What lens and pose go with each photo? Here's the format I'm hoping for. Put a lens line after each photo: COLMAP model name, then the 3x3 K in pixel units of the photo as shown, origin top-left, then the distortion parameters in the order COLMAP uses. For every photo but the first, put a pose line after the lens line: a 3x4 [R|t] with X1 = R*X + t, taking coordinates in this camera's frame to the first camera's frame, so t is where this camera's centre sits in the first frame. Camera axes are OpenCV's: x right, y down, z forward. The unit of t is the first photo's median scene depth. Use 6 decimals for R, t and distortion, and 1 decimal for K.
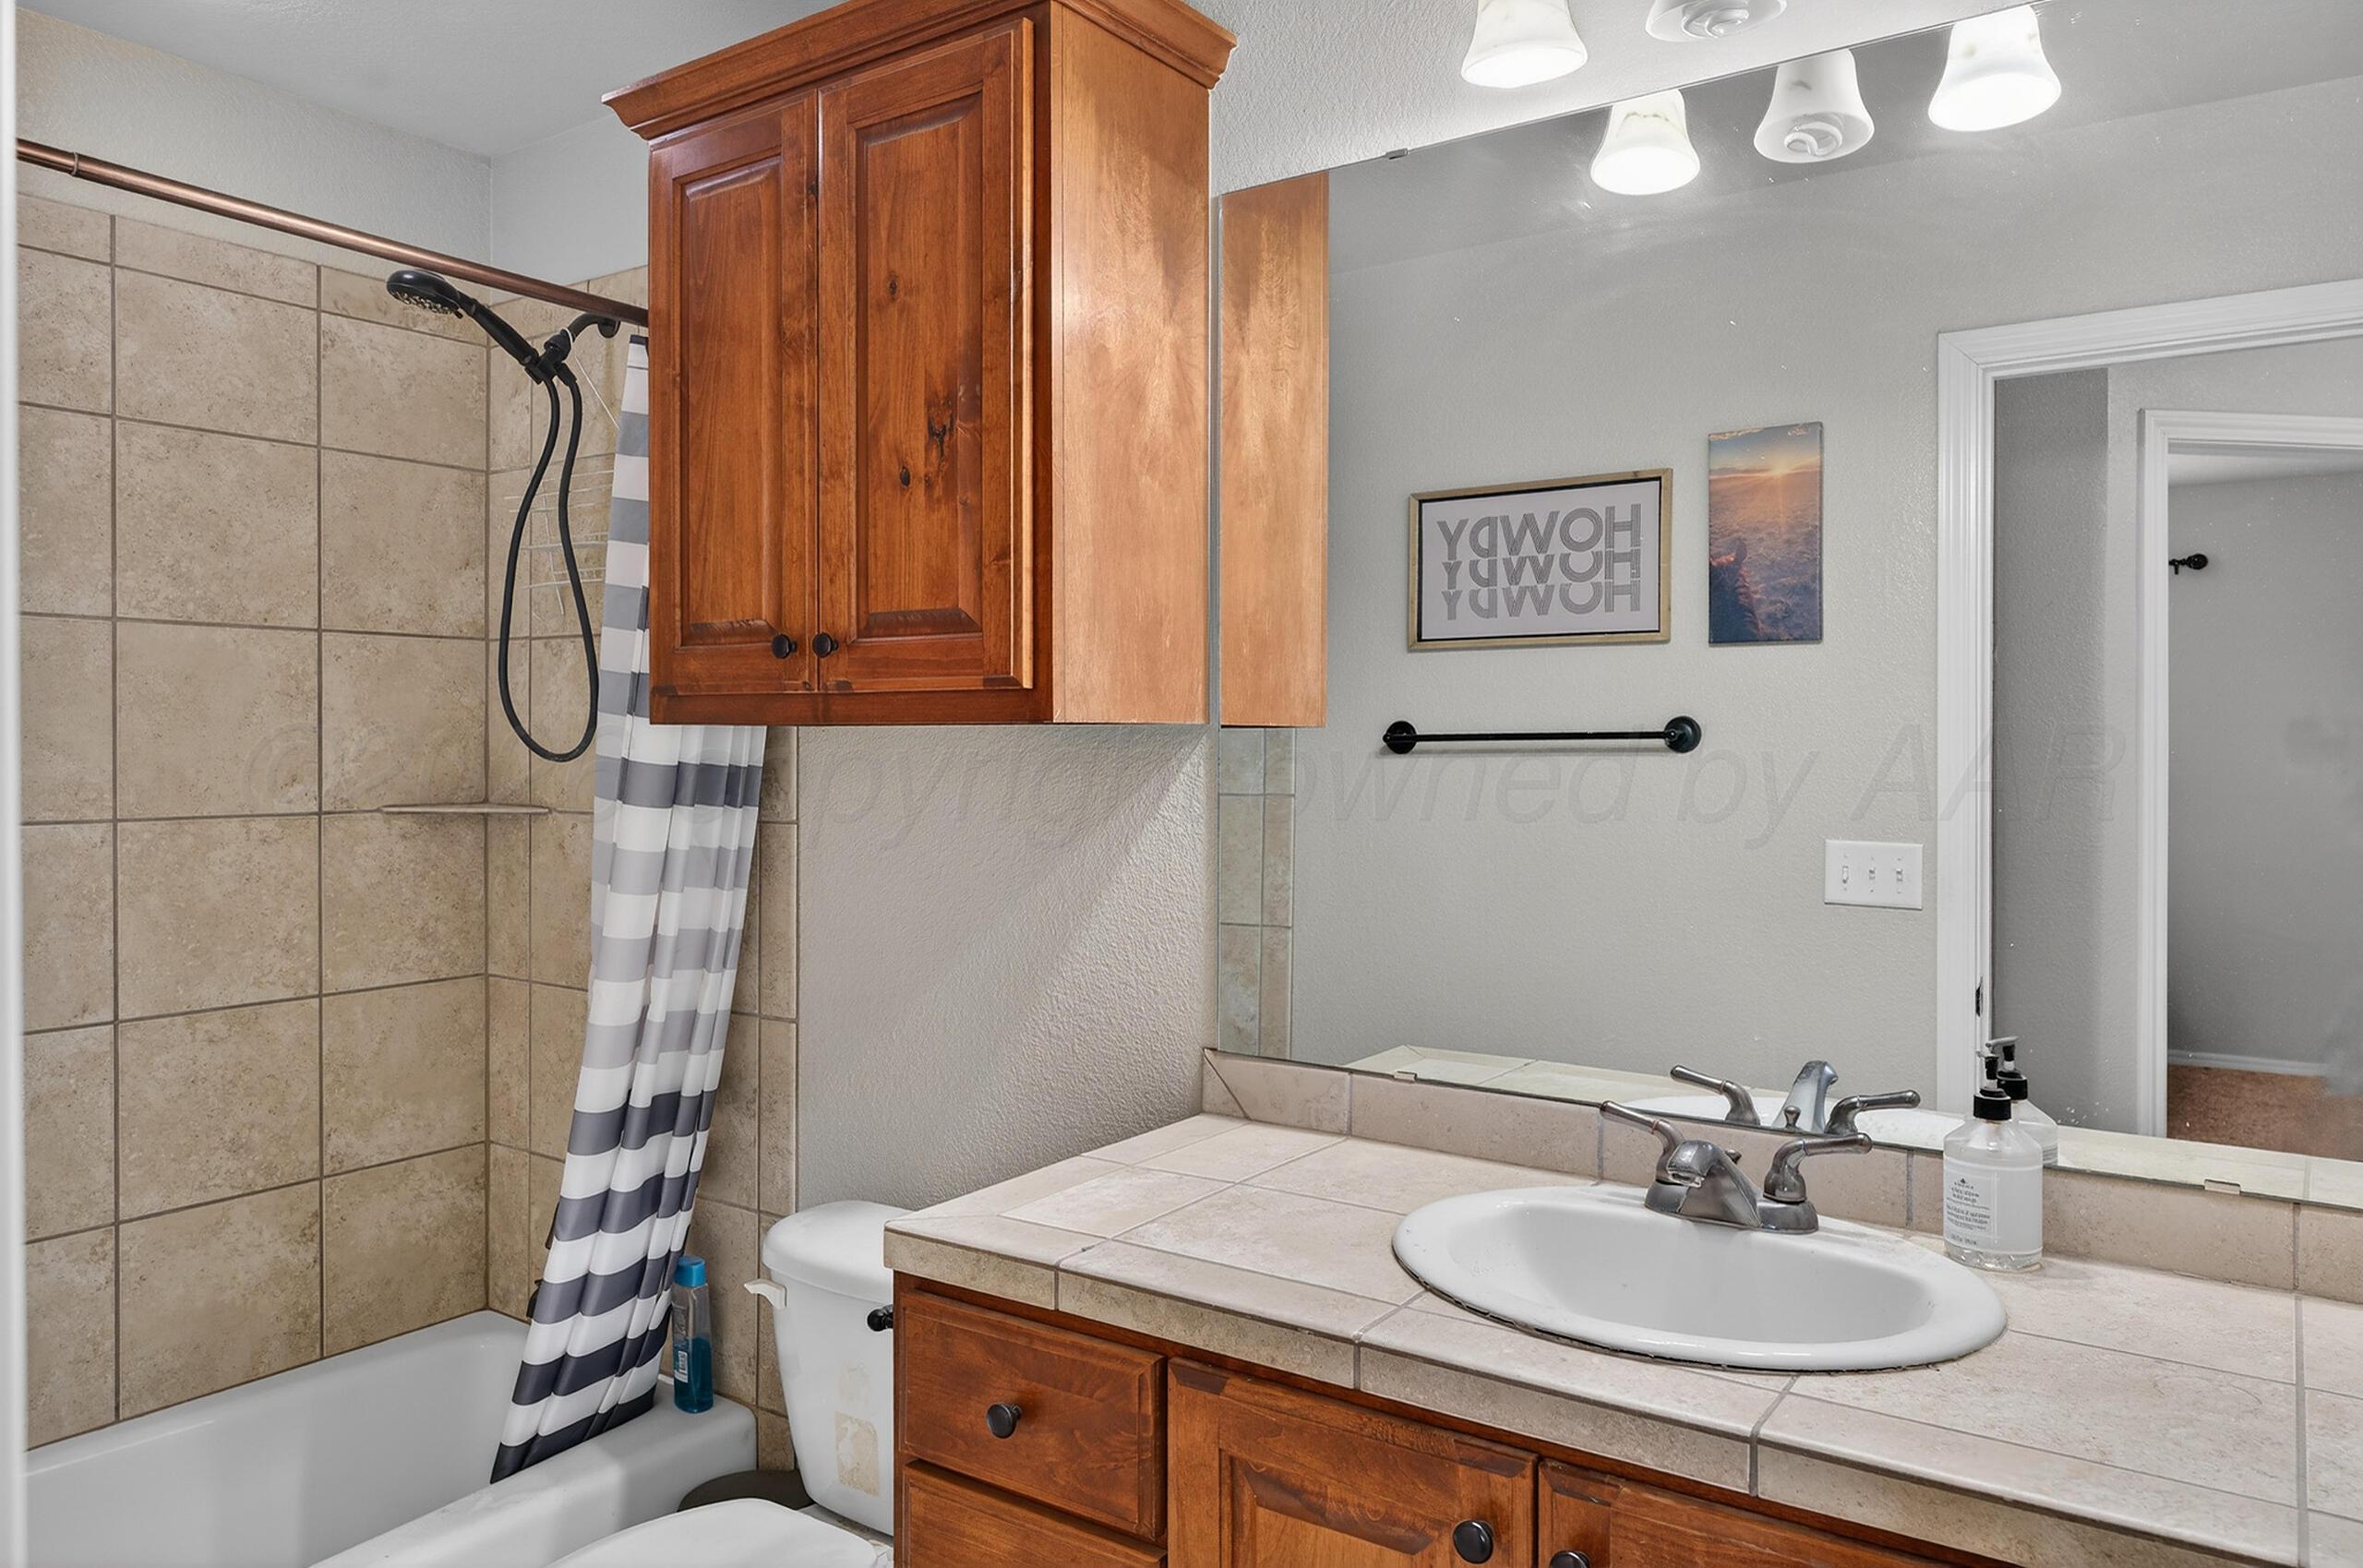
lens RADIAL K [[1587.6, 0, 1189.3], [0, 1587.6, 767.7], [0, 0, 1]] dist [-0.000214, 0.002650]
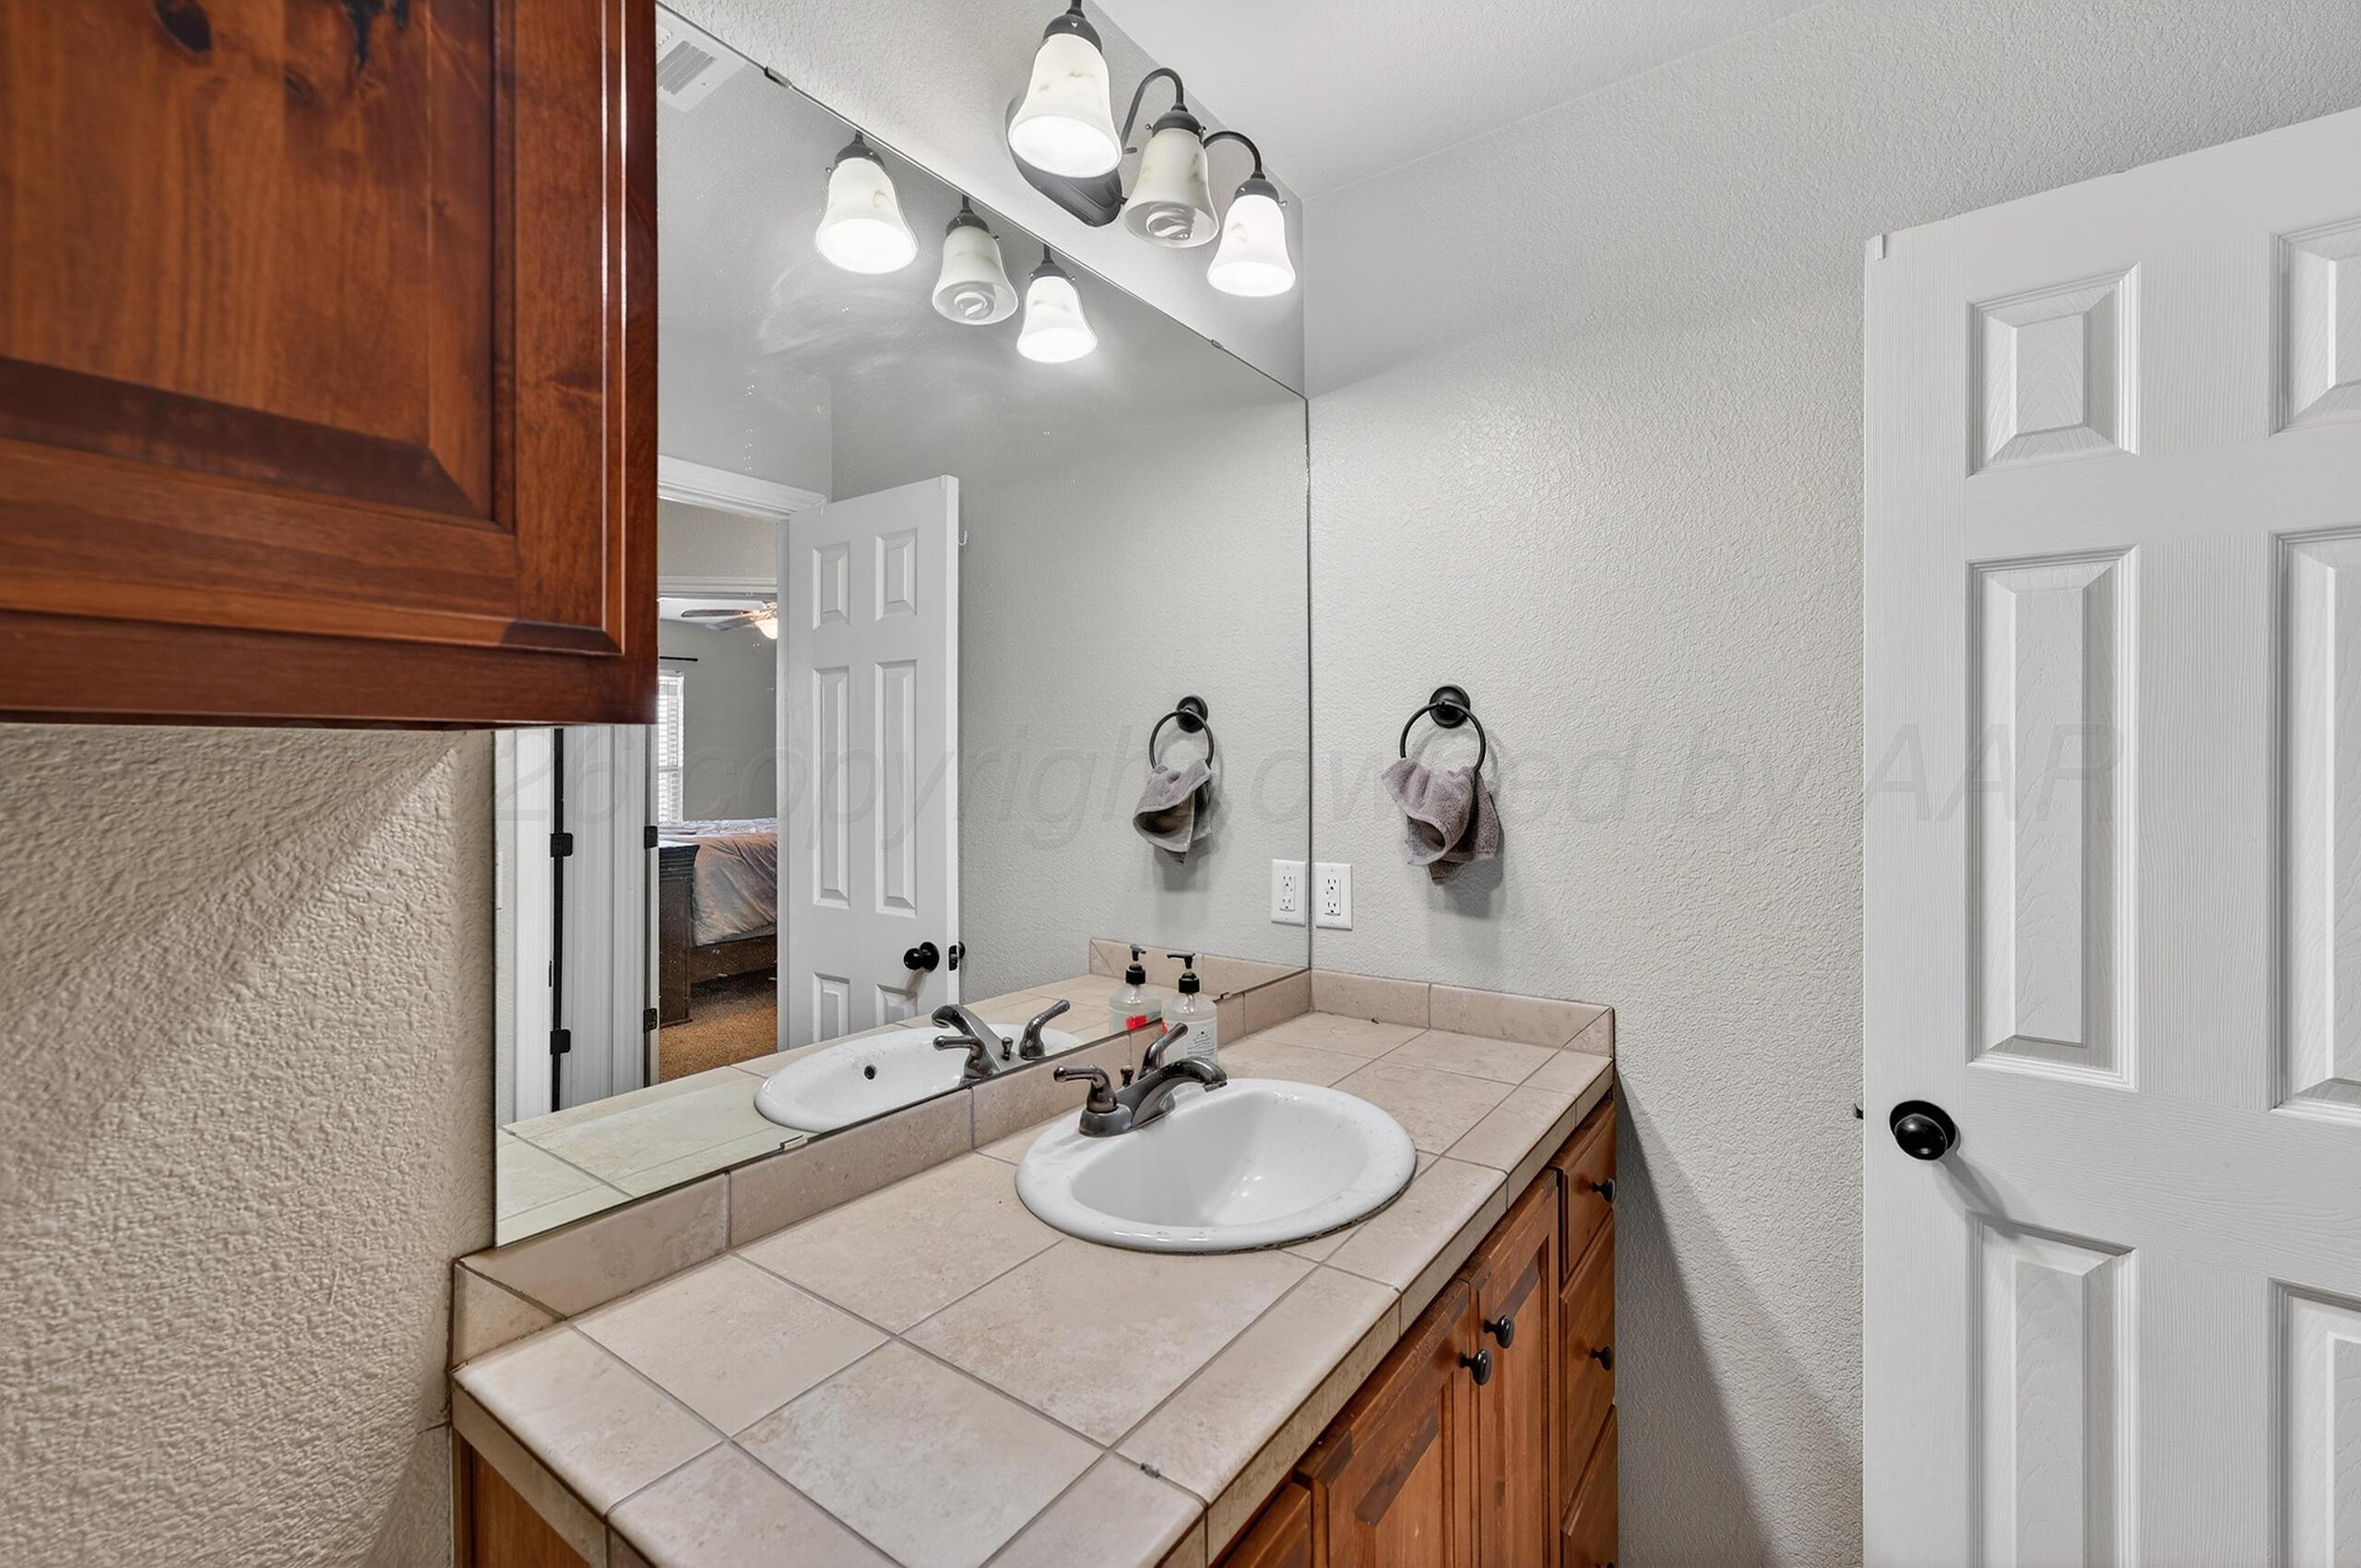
lens RADIAL K [[973.6, 0, 1191.4], [0, 973.6, 776.2], [0, 0, 1]] dist [0.000888, 0.003497]
pose [[0.025798, -0.012978, 0.999583, -0.408497], [0.021739, 0.999687, 0.012418, -0.010525], [-0.999431, 0.021409, 0.026072, 0.793405]]
